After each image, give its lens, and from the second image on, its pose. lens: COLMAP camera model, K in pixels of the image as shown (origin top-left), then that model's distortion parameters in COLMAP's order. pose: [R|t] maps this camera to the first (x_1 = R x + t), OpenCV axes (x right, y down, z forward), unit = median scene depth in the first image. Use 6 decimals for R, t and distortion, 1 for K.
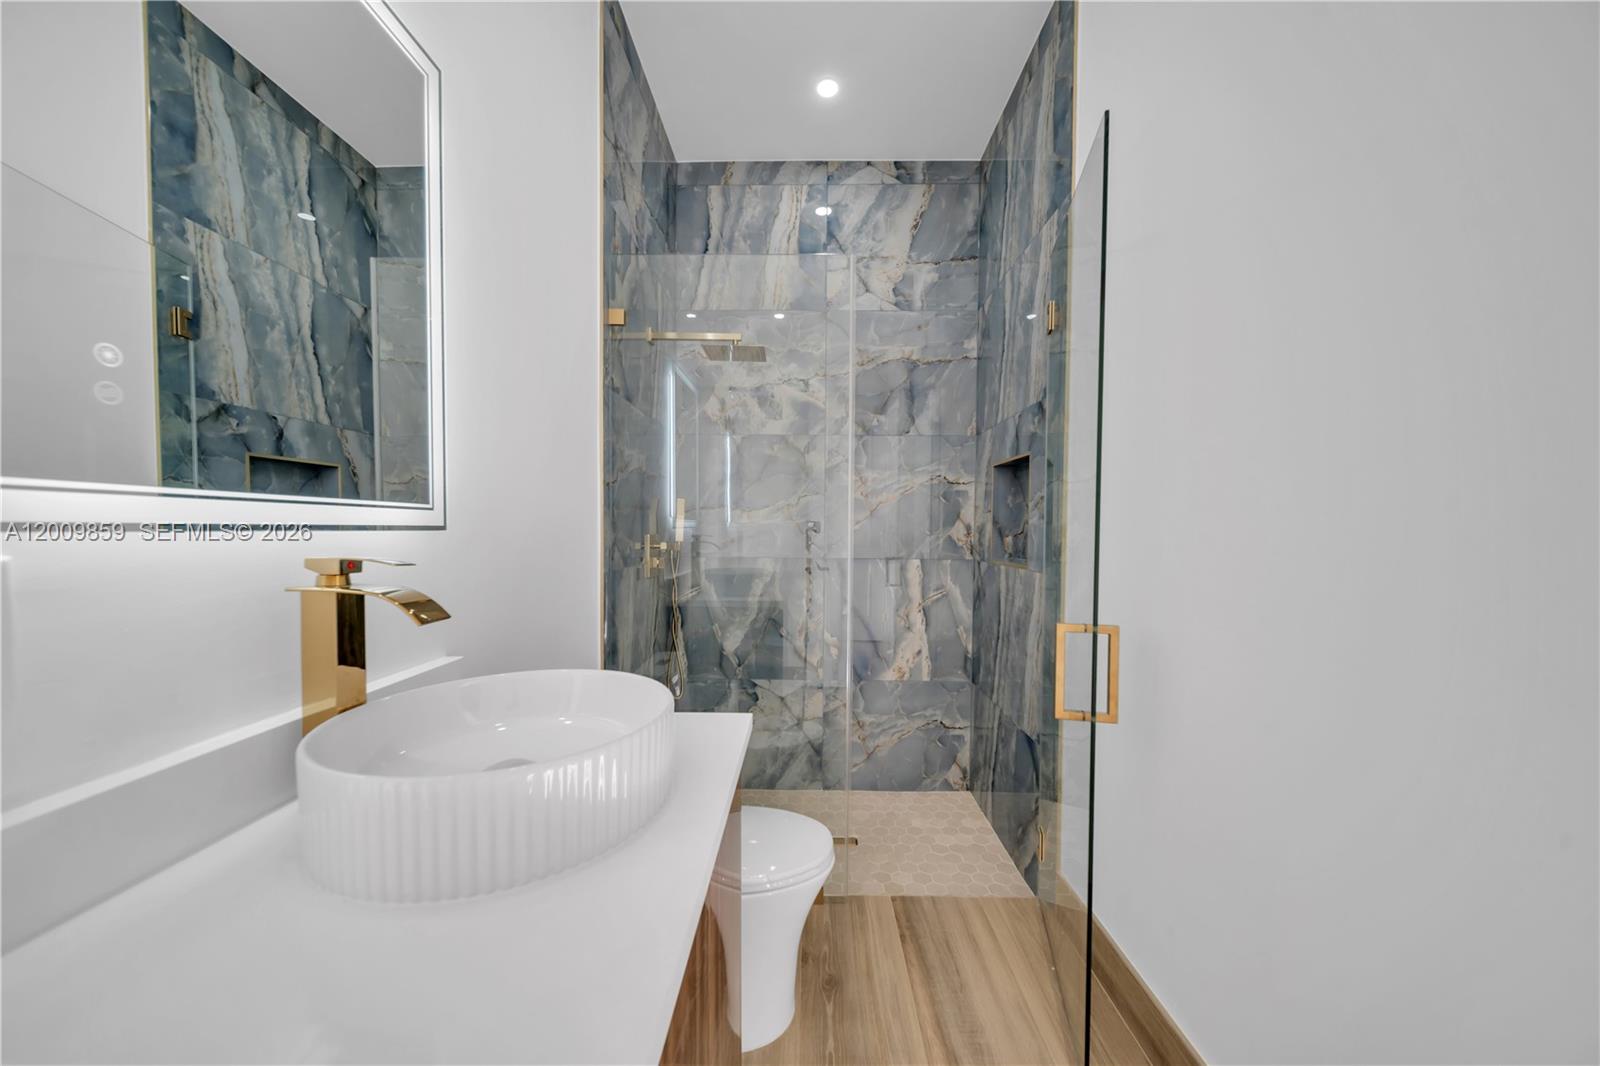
lens RADIAL K [[551.3, 0, 799.0], [0, 551.3, 541.6], [0, 0, 1]] dist [0.000341, -0.000763]
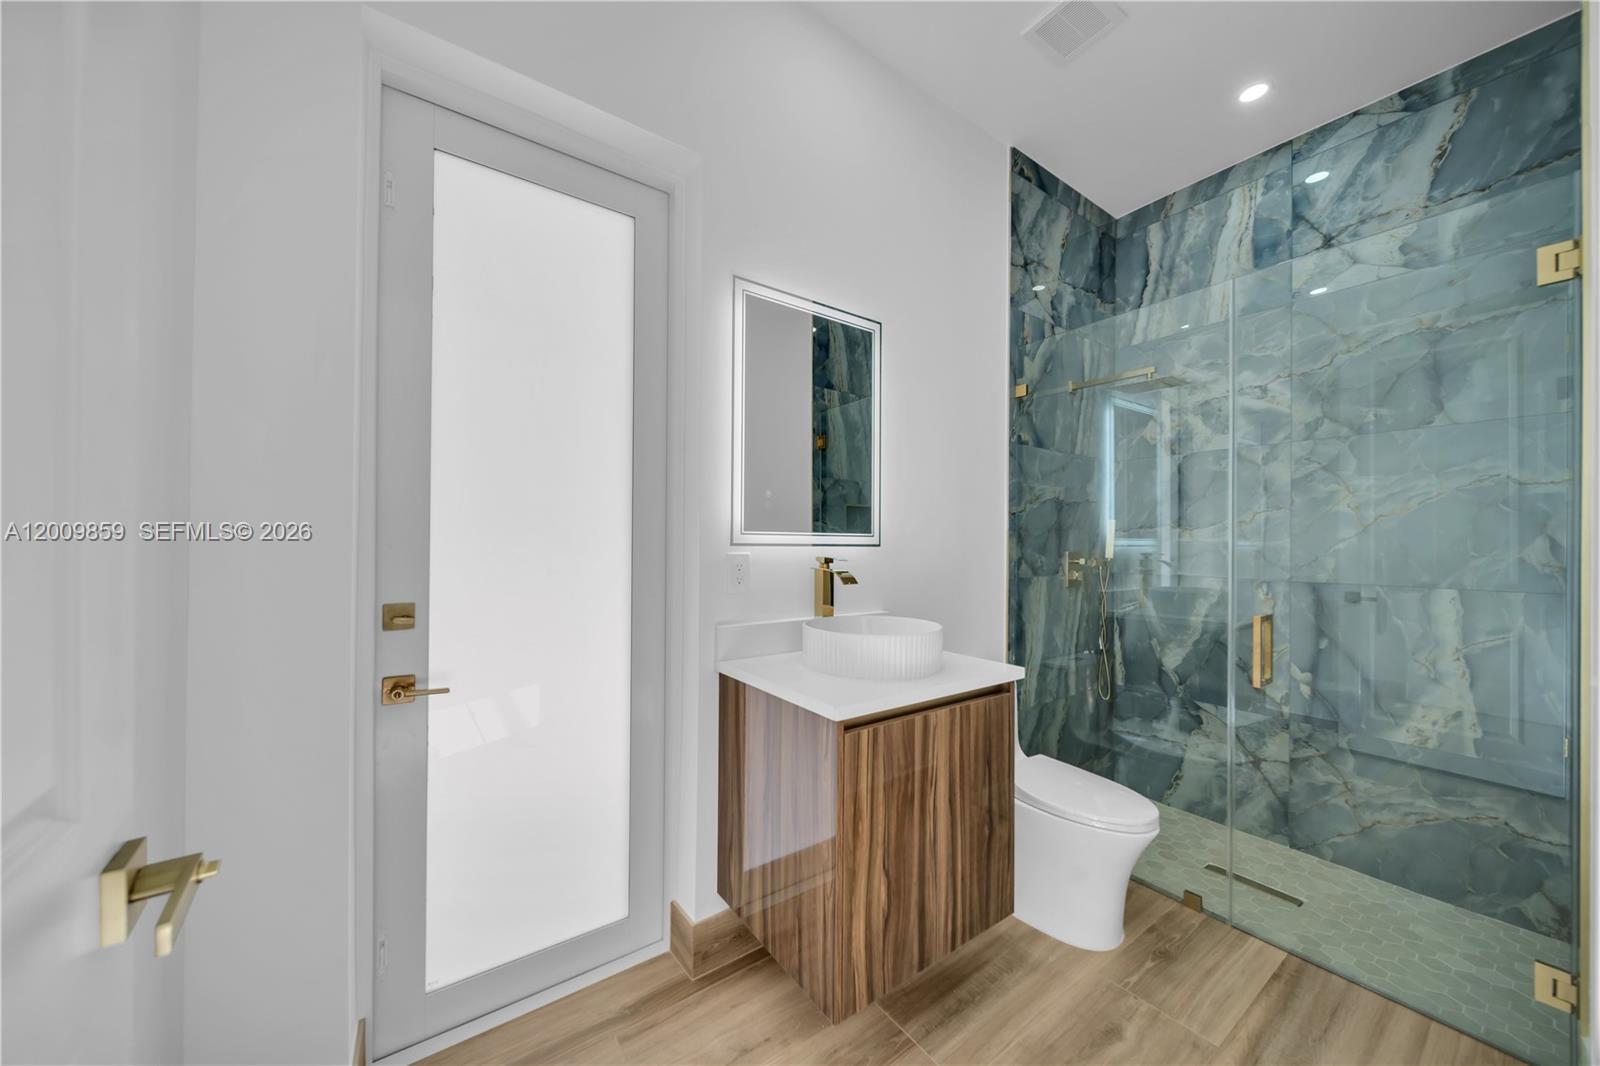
lens RADIAL K [[551.3, 0, 800.0], [0, 551.3, 539.7], [0, 0, 1]] dist [0.000341, -0.000763]
pose [[0.593959, -0.005968, -0.804473, 0.293559], [-0.023071, 0.999435, -0.024448, 0.003580], [0.804164, 0.033081, 0.593486, -0.157773]]
